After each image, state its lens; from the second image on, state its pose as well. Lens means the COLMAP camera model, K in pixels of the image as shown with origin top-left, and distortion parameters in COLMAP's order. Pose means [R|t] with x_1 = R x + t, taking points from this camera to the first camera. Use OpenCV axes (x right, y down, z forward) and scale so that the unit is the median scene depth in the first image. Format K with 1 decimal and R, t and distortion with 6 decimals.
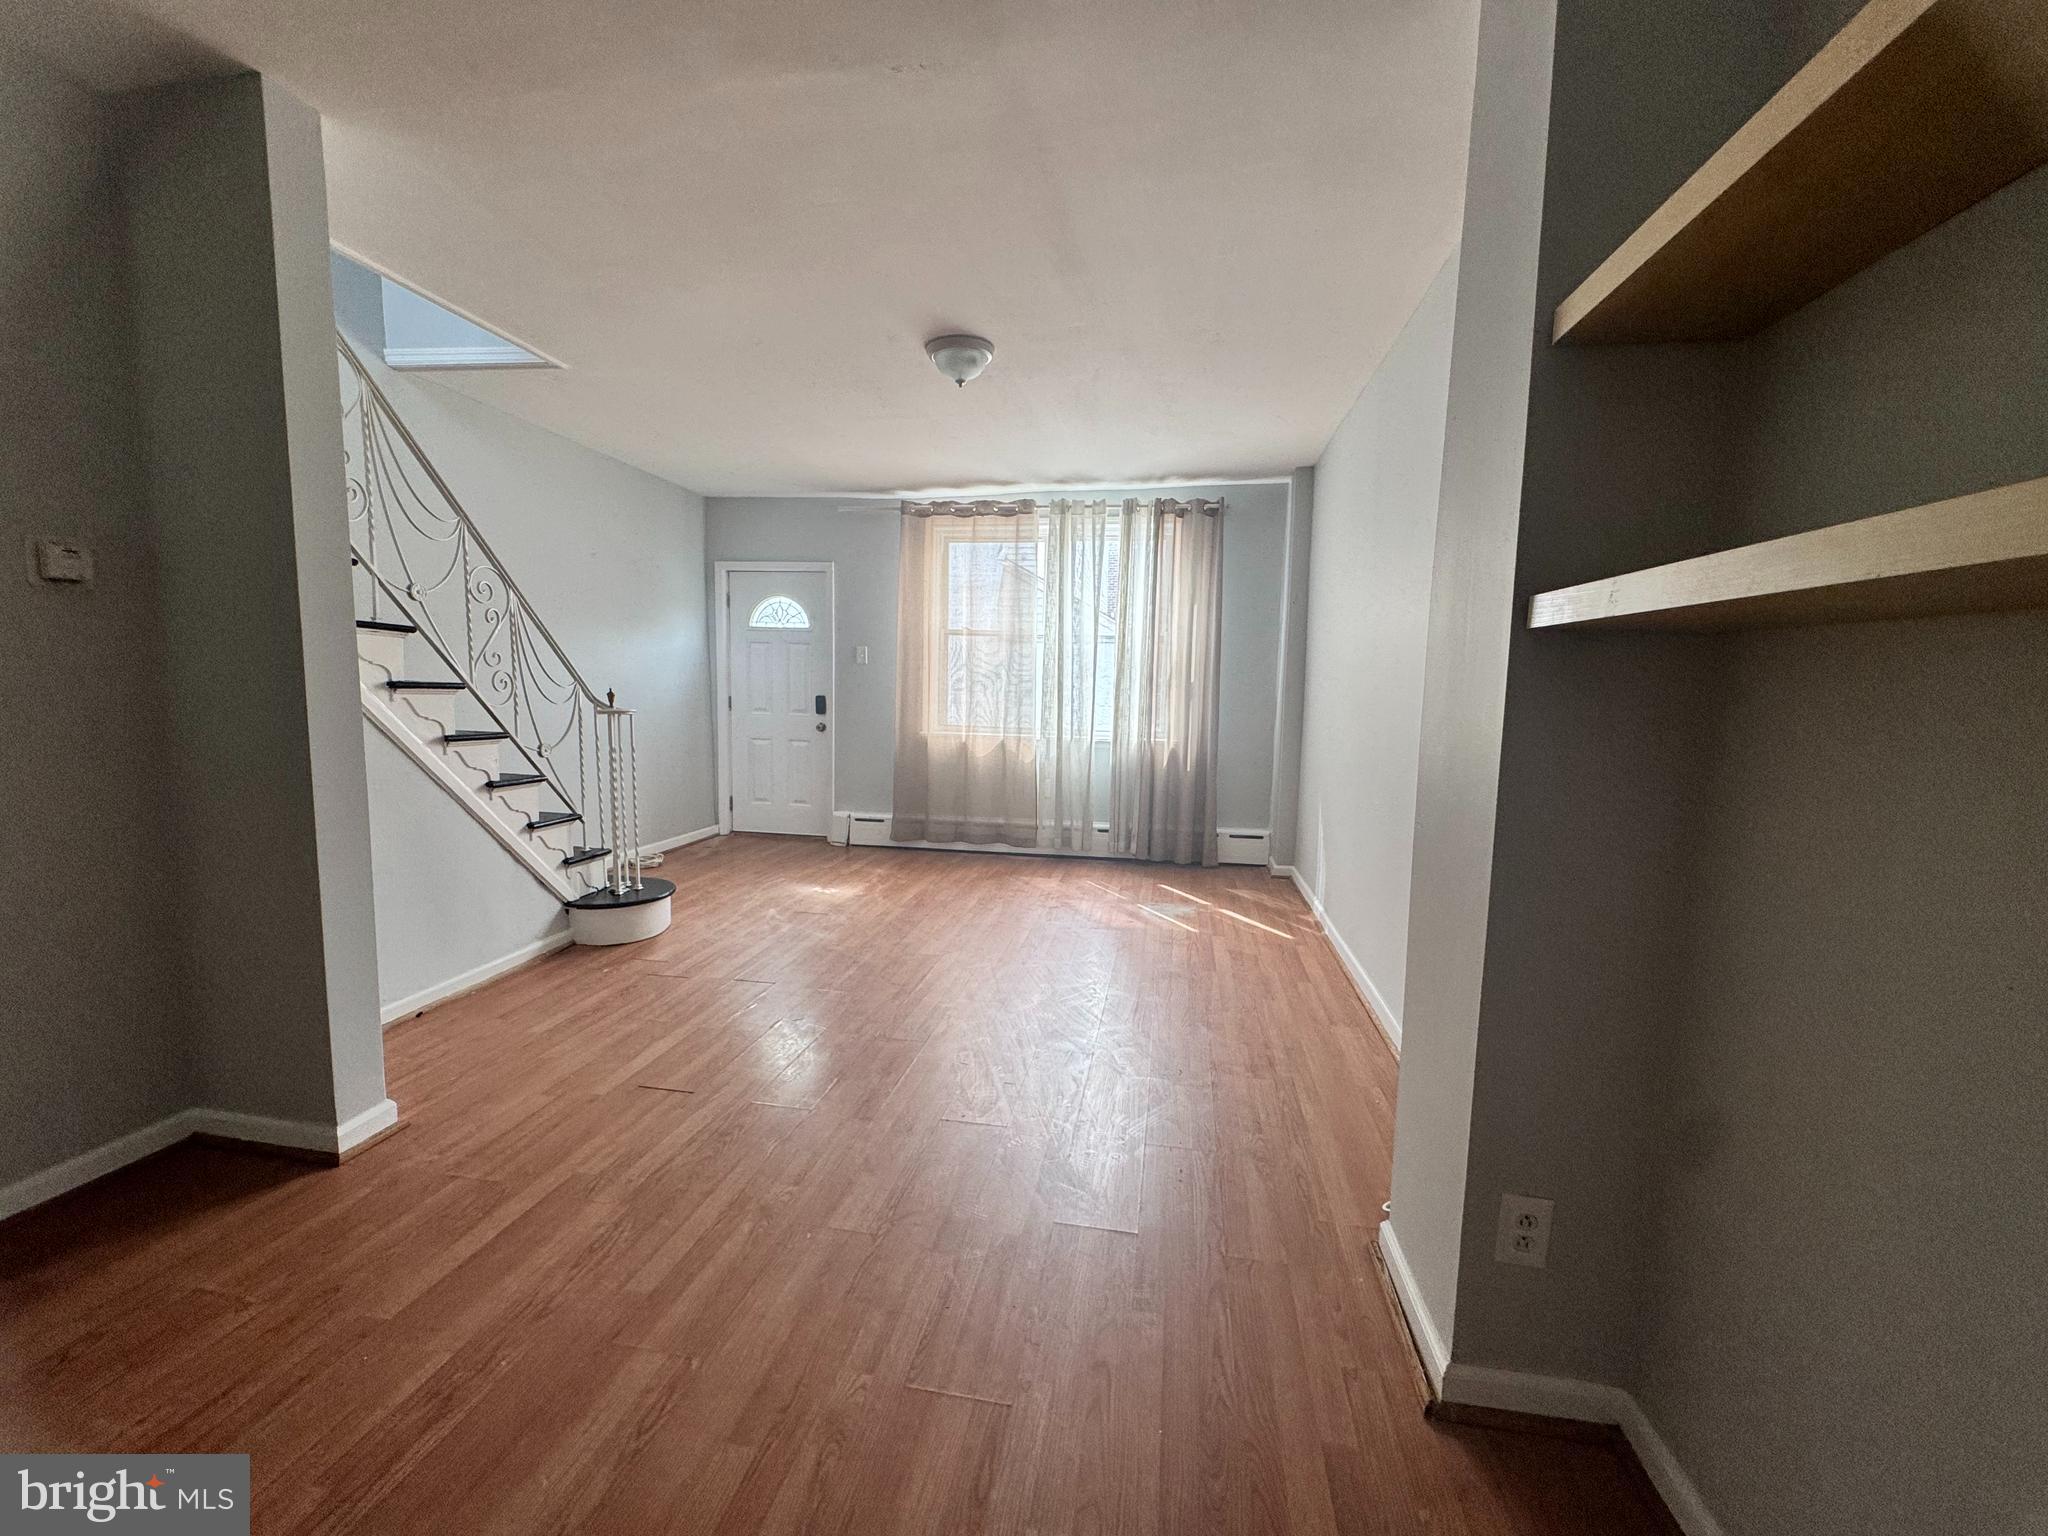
lens RADIAL K [[815.1, 0, 1023.6], [0, 815.1, 767.0], [0, 0, 1]] dist [-0.007798, 0.000886]
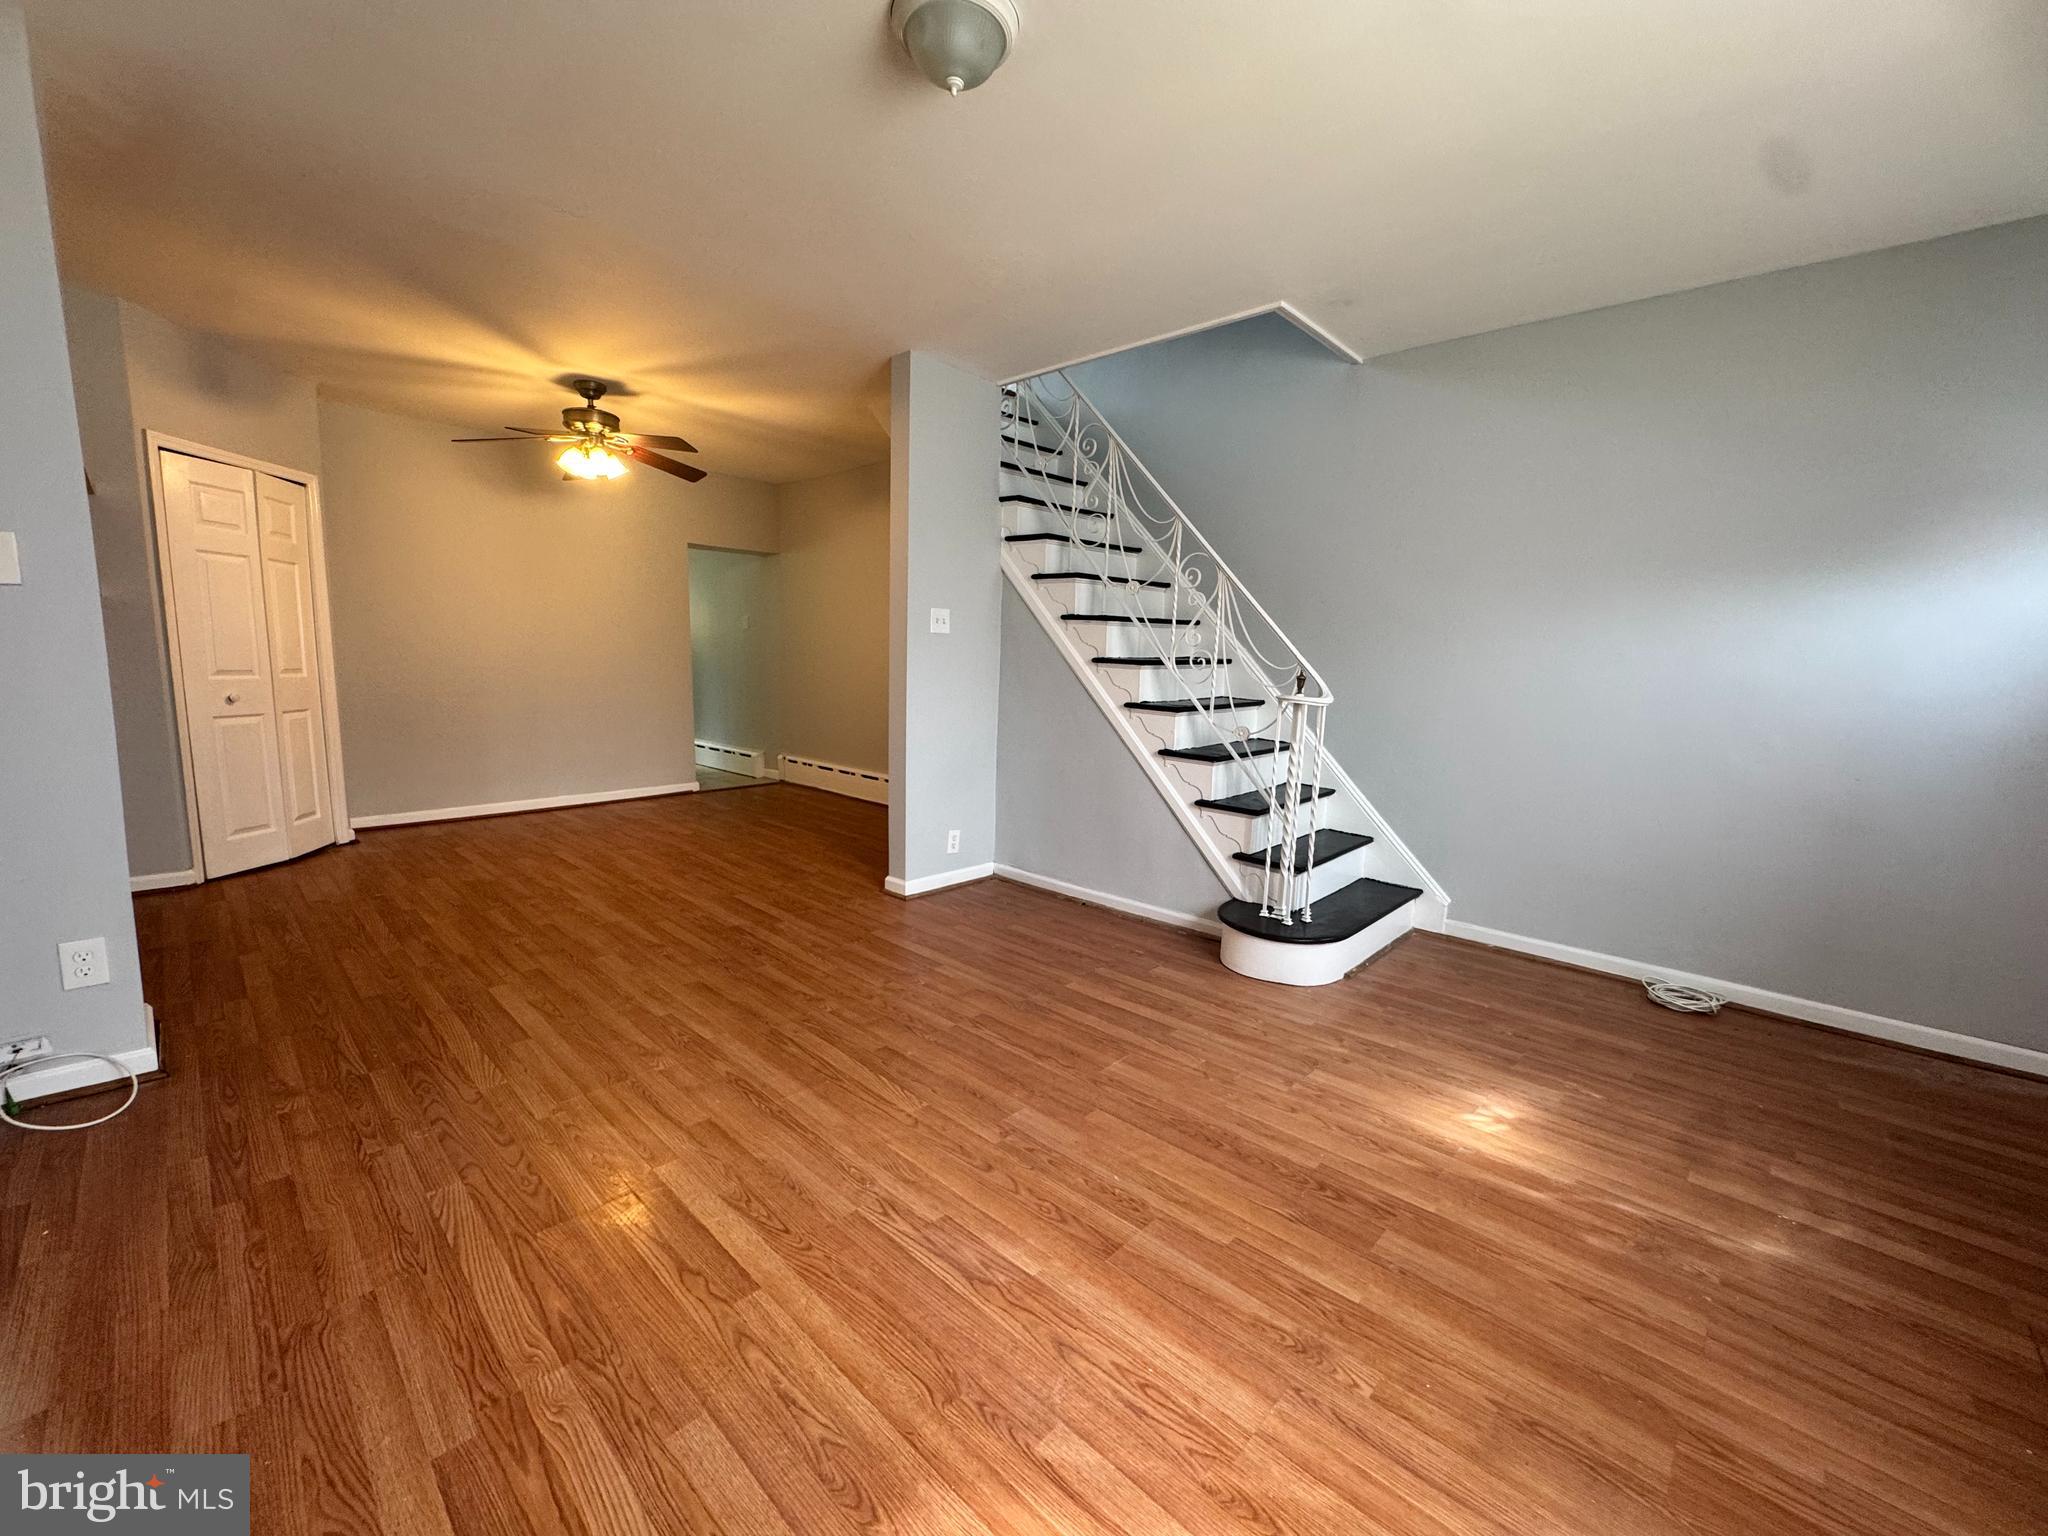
lens RADIAL K [[815.1, 0, 1020.5], [0, 815.1, 775.0], [0, 0, 1]] dist [-0.007798, 0.000886]
pose [[-0.545579, 0.079714, -0.834259, 0.337433], [-0.131271, 0.975050, 0.179014, -0.105964], [0.827714, 0.207180, -0.521503, 1.238188]]
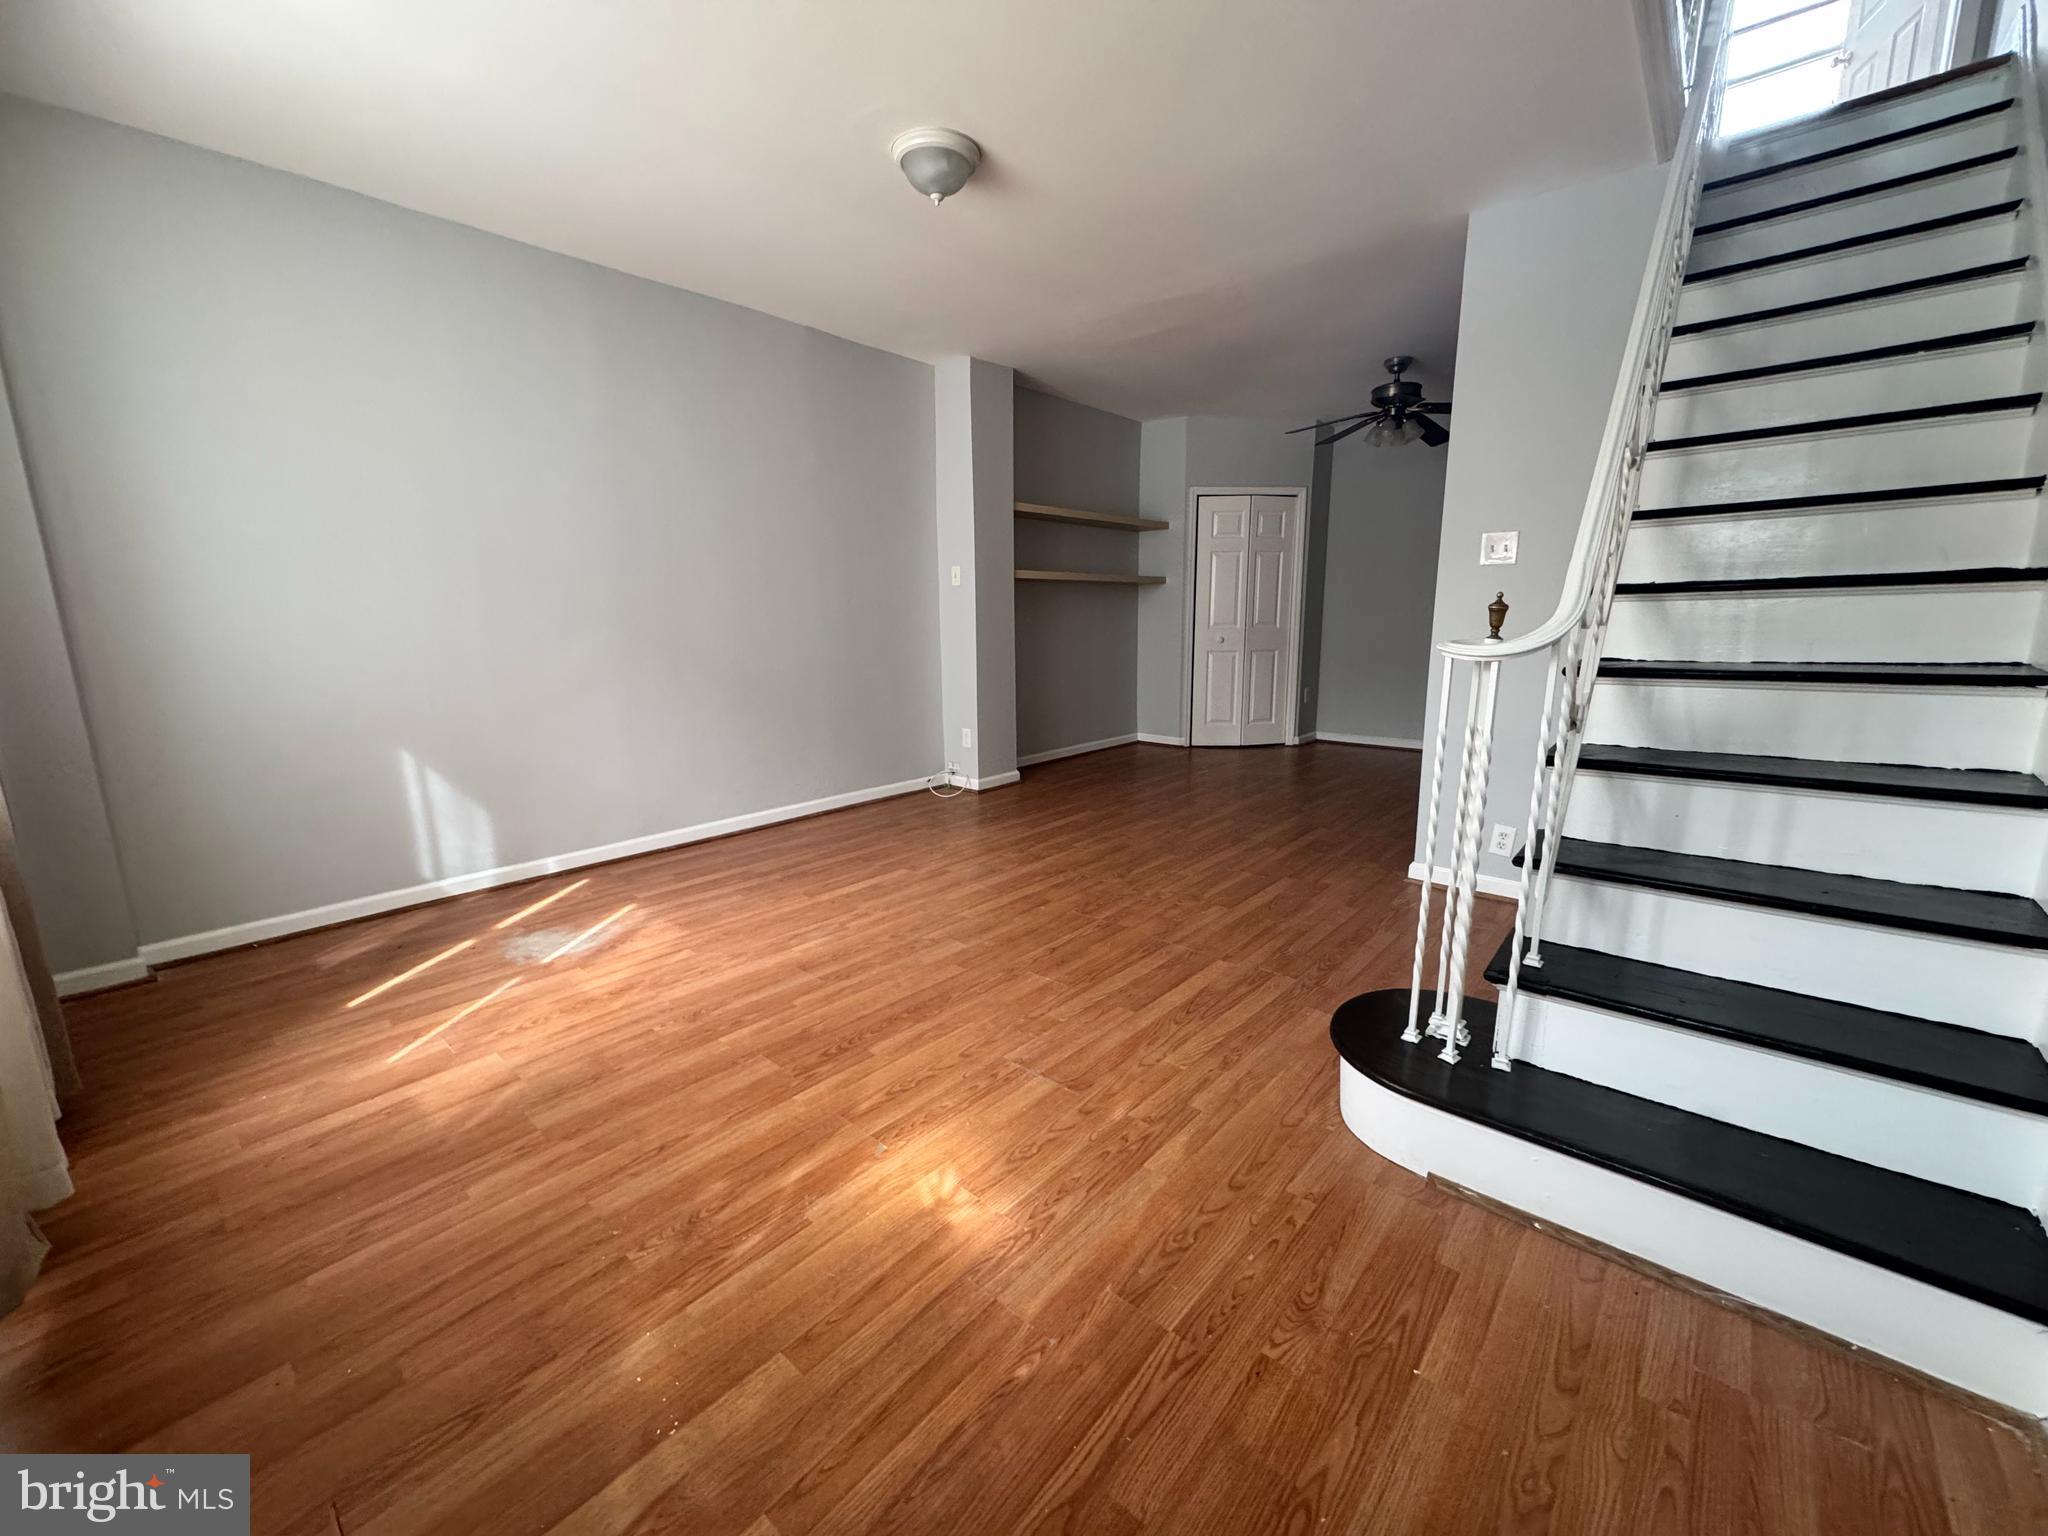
lens RADIAL K [[815.1, 0, 1016.5], [0, 815.1, 770.9], [0, 0, 1]] dist [-0.007798, 0.000886]
pose [[-0.852872, -0.115139, 0.509267, -0.530425], [0.047424, 0.954268, 0.295168, -0.148178], [-0.519962, 0.275892, -0.808408, 1.530590]]
